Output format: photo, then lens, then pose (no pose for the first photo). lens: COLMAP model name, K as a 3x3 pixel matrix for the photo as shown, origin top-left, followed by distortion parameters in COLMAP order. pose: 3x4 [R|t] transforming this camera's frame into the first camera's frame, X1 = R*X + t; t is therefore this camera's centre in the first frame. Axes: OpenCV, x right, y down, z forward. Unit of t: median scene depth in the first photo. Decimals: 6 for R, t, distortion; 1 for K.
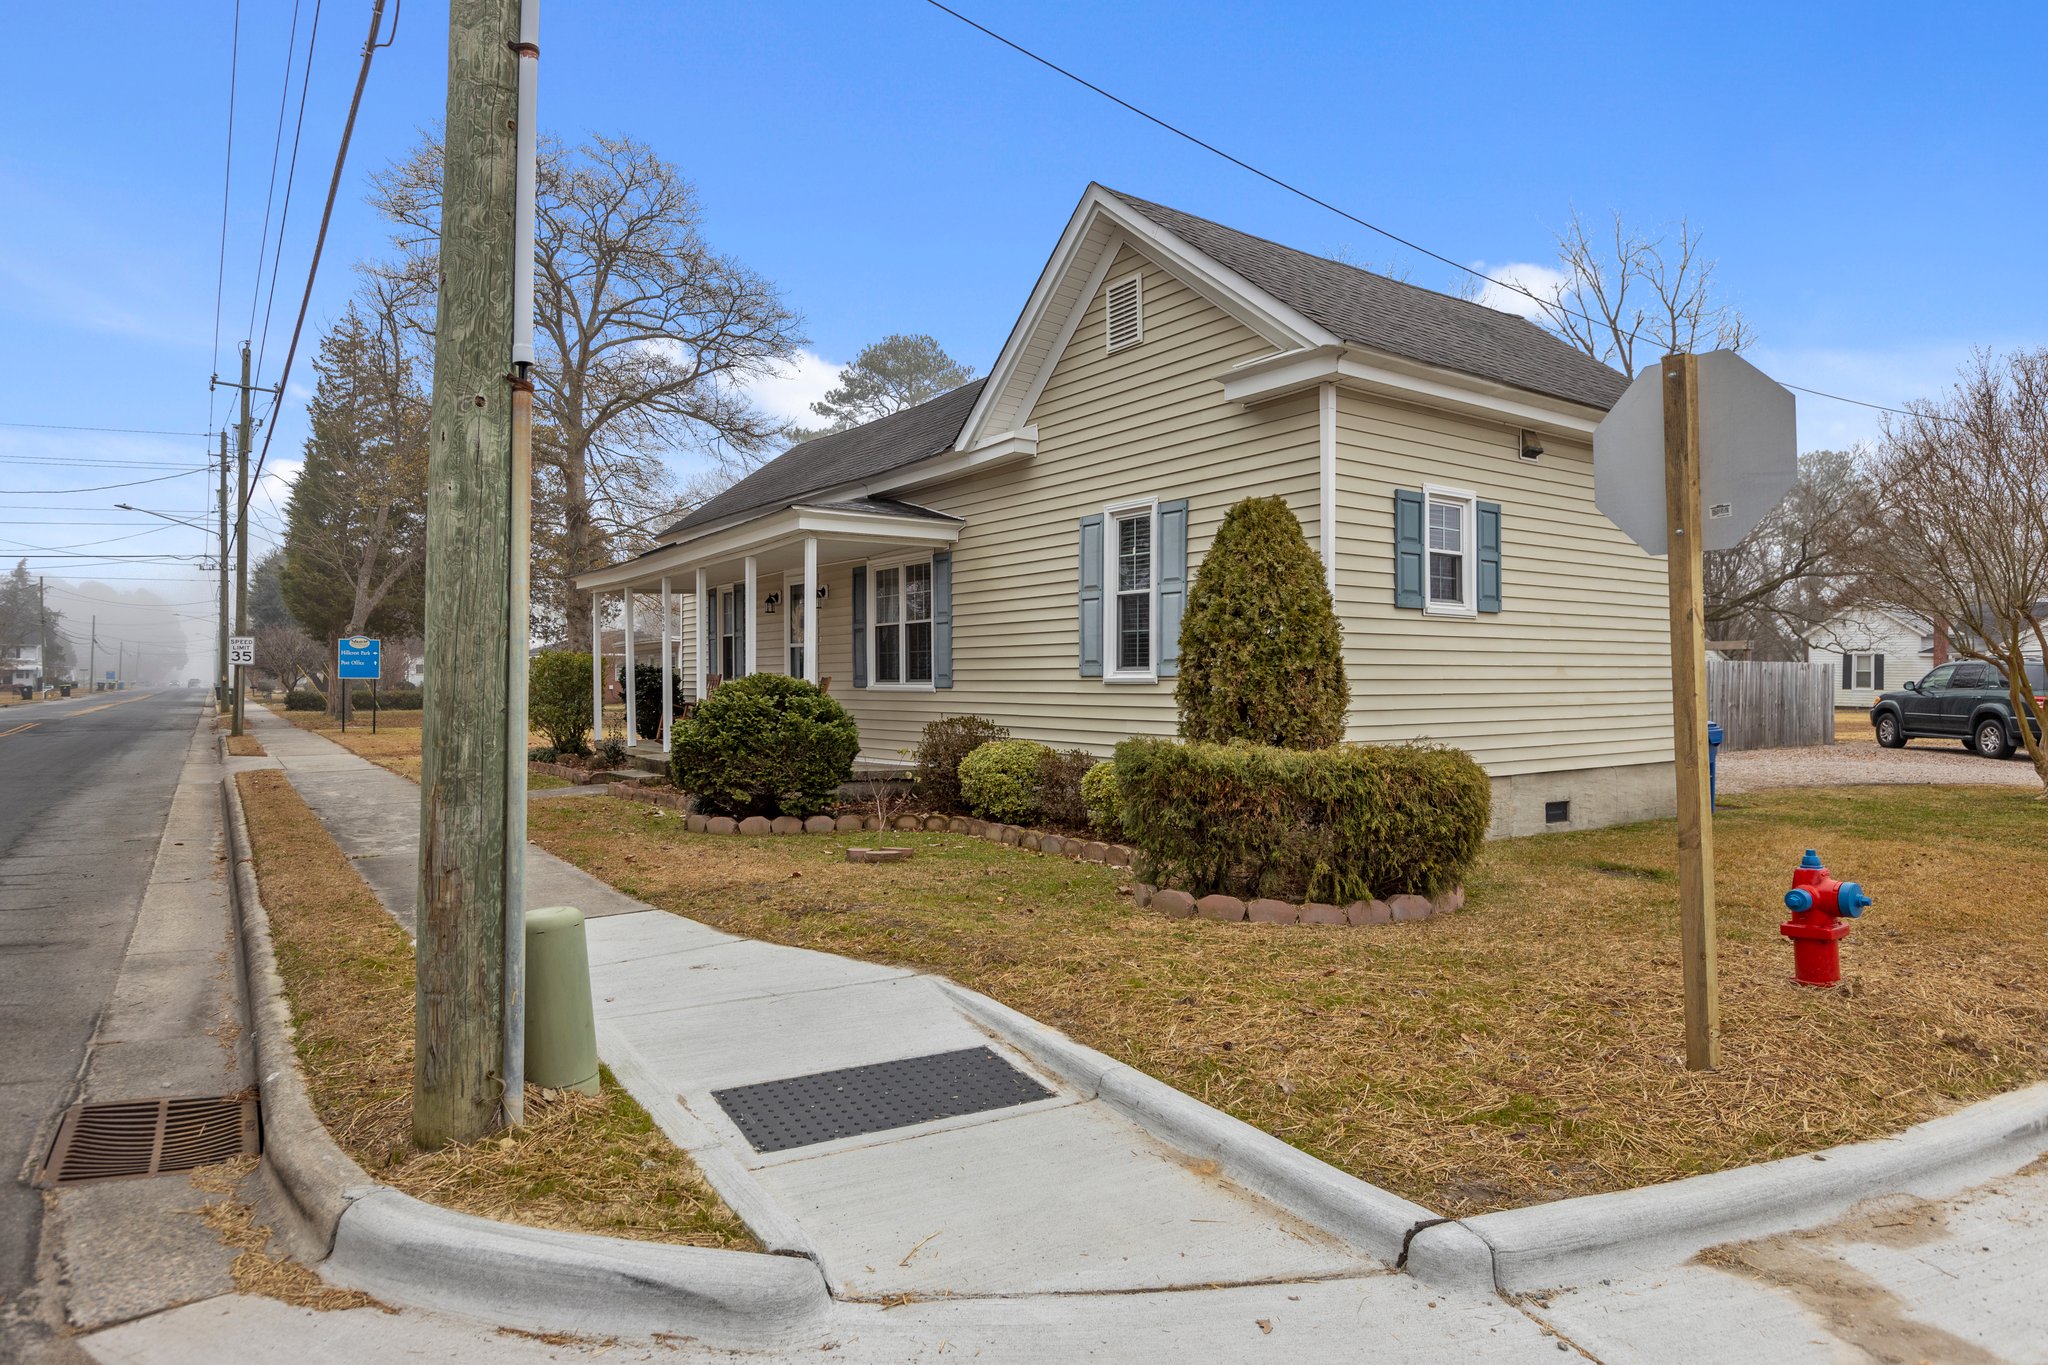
lens RADIAL K [[1176.0, 0, 1018.1], [0, 1176.0, 676.6], [0, 0, 1]] dist [-0.006423, -0.000046]
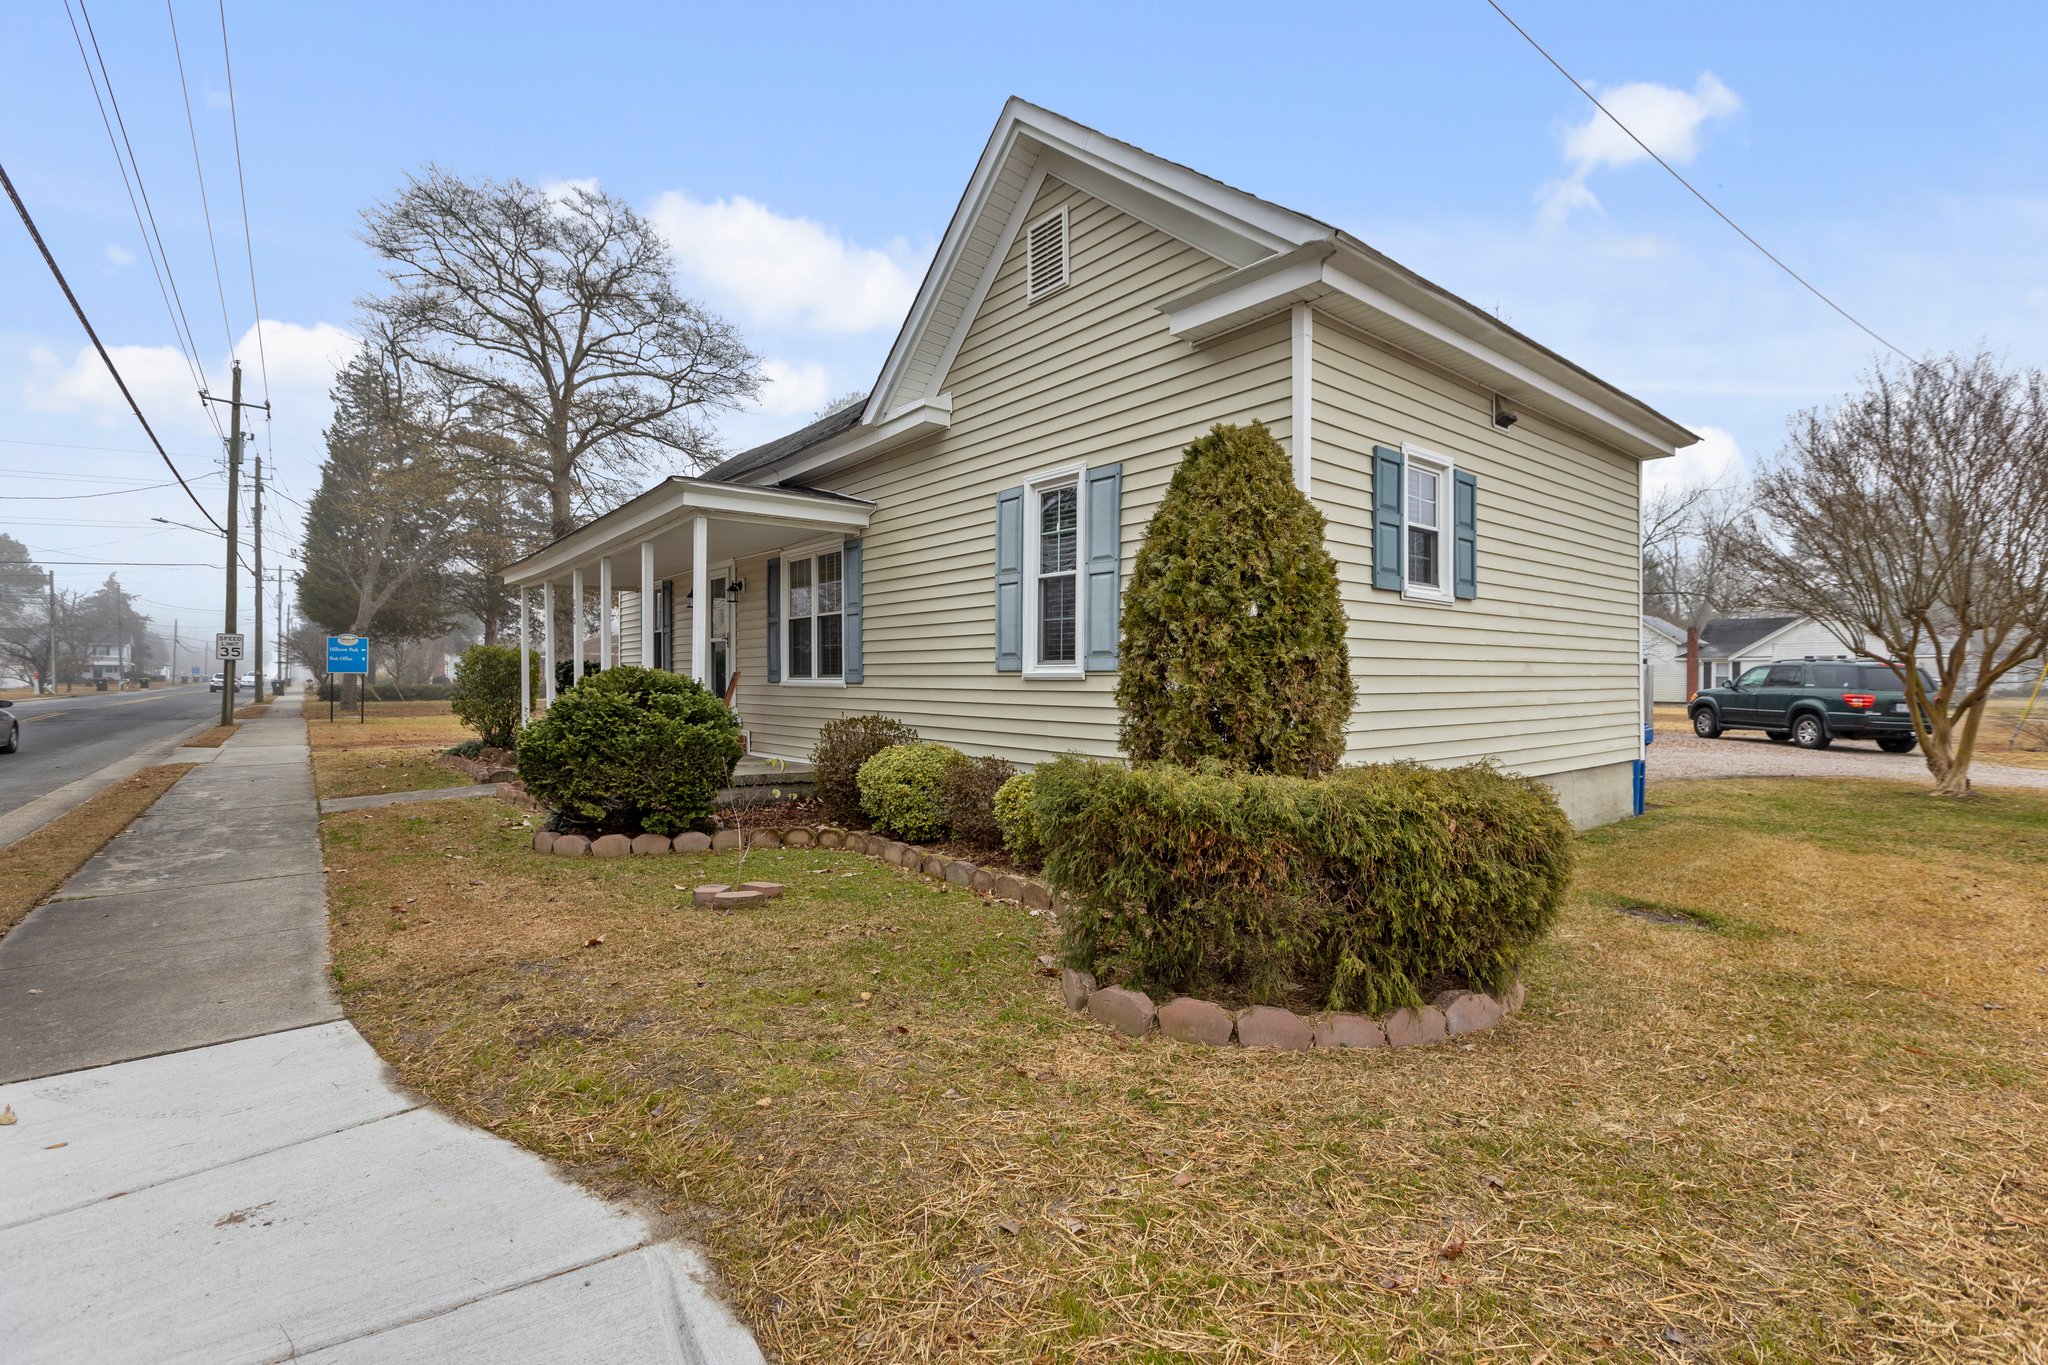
lens RADIAL K [[910.1, 0, 1023.5], [0, 910.1, 673.9], [0, 0, 1]] dist [0.008916, -0.003173]
pose [[0.997658, 0.003889, 0.068288, 0.026796], [-0.003846, 0.999992, -0.000760, 0.002429], [-0.068290, 0.000496, 0.997665, 0.321677]]
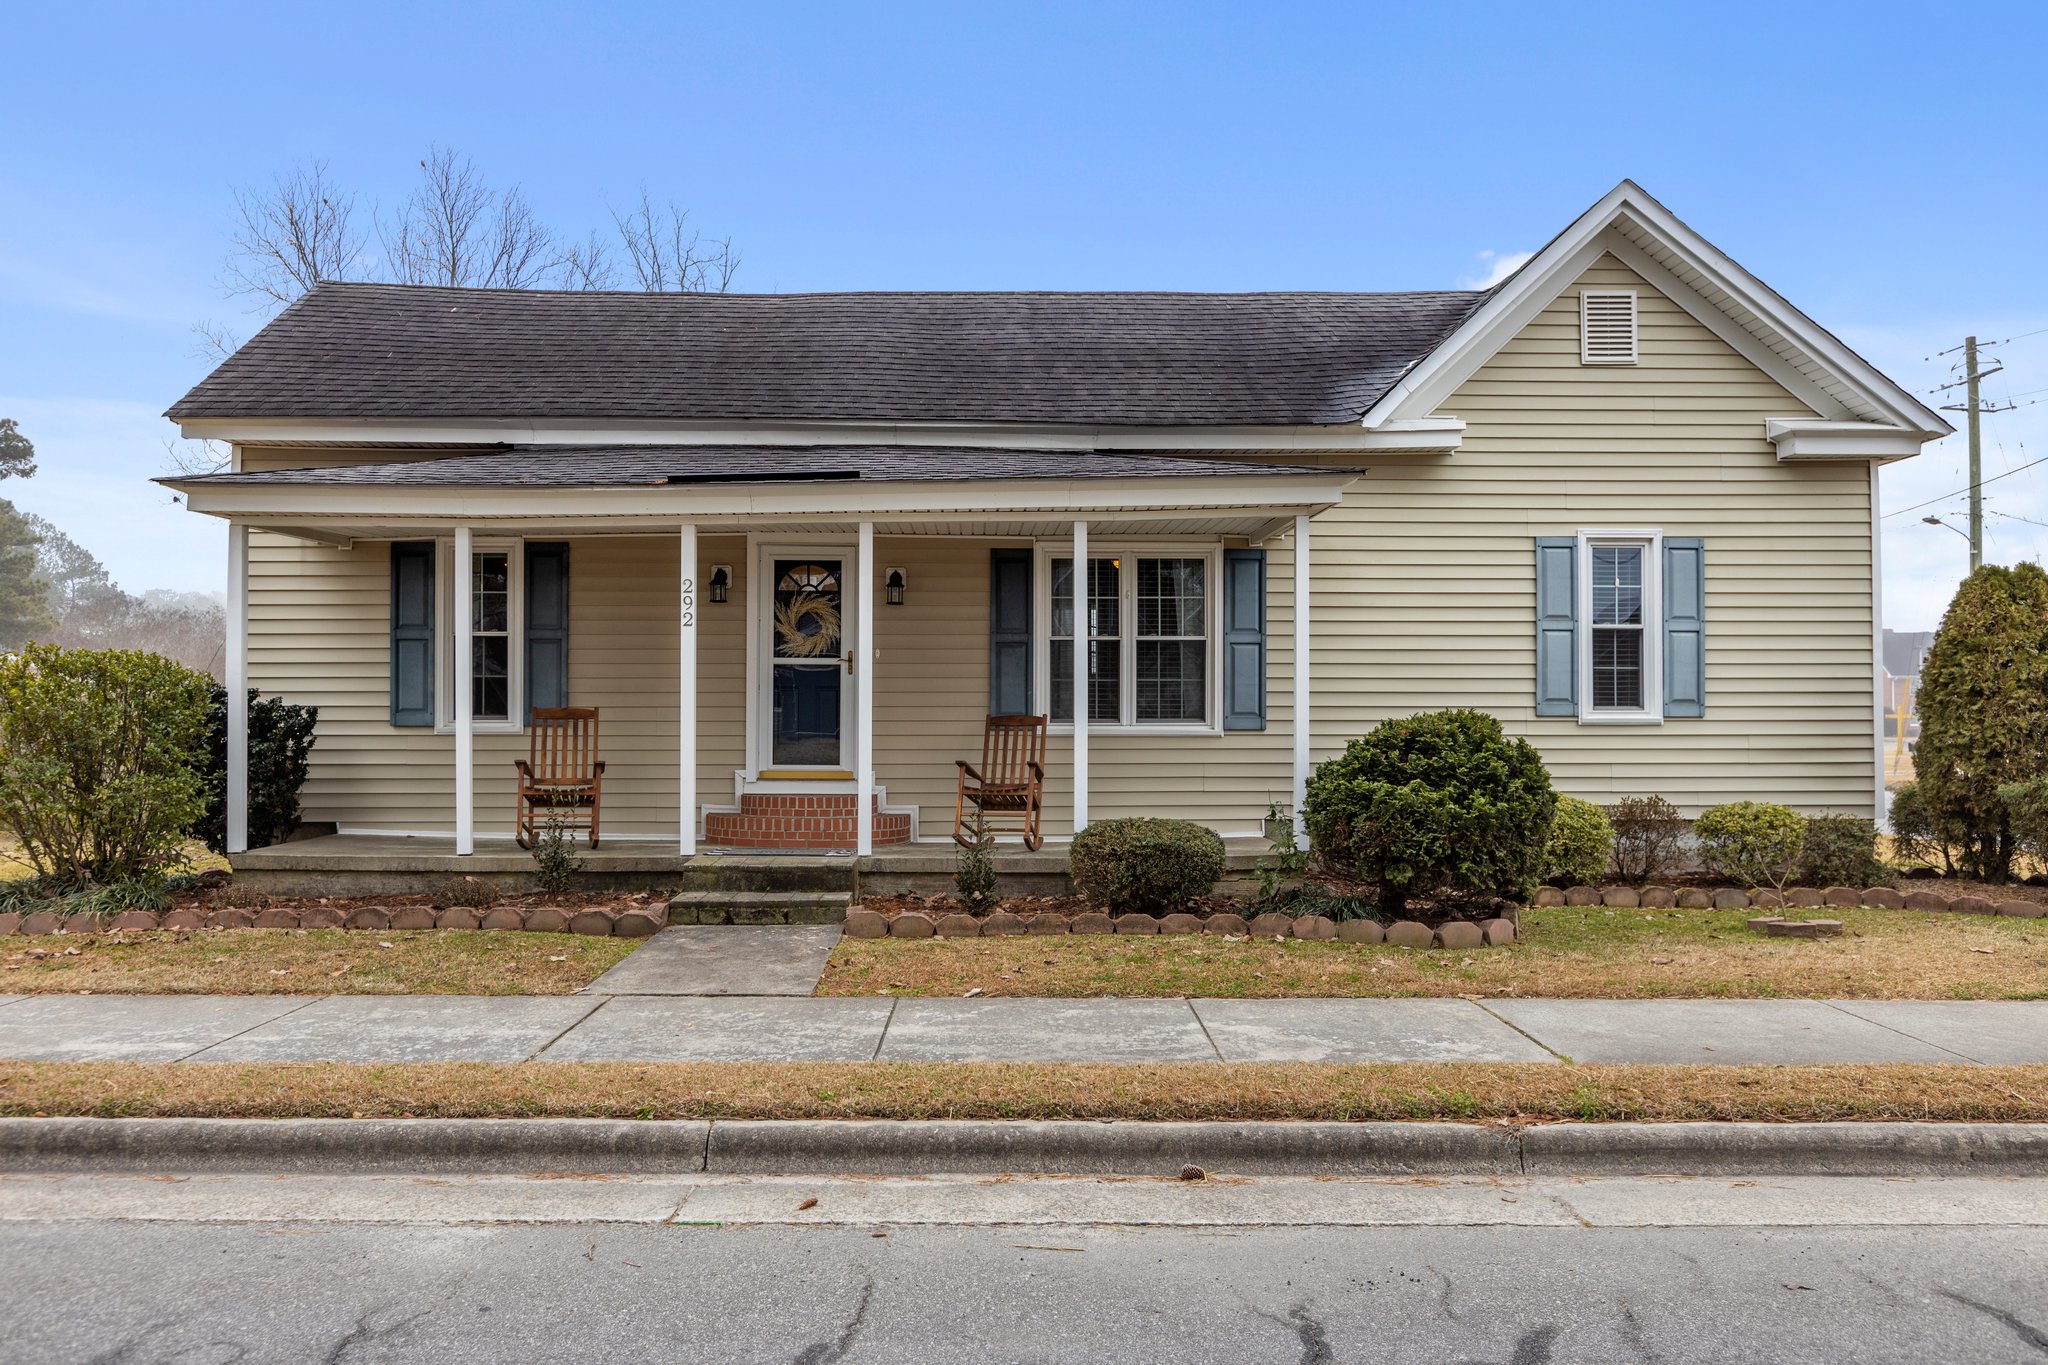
lens RADIAL K [[1214.4, 0, 1018.7], [0, 1214.4, 693.0], [0, 0, 1]] dist [0.004293, -0.000513]
pose [[0.559283, 0.004895, 0.828962, -0.953051], [-0.004655, 0.999985, -0.002764, -0.013506], [-0.828964, -0.002313, 0.559298, 0.835130]]
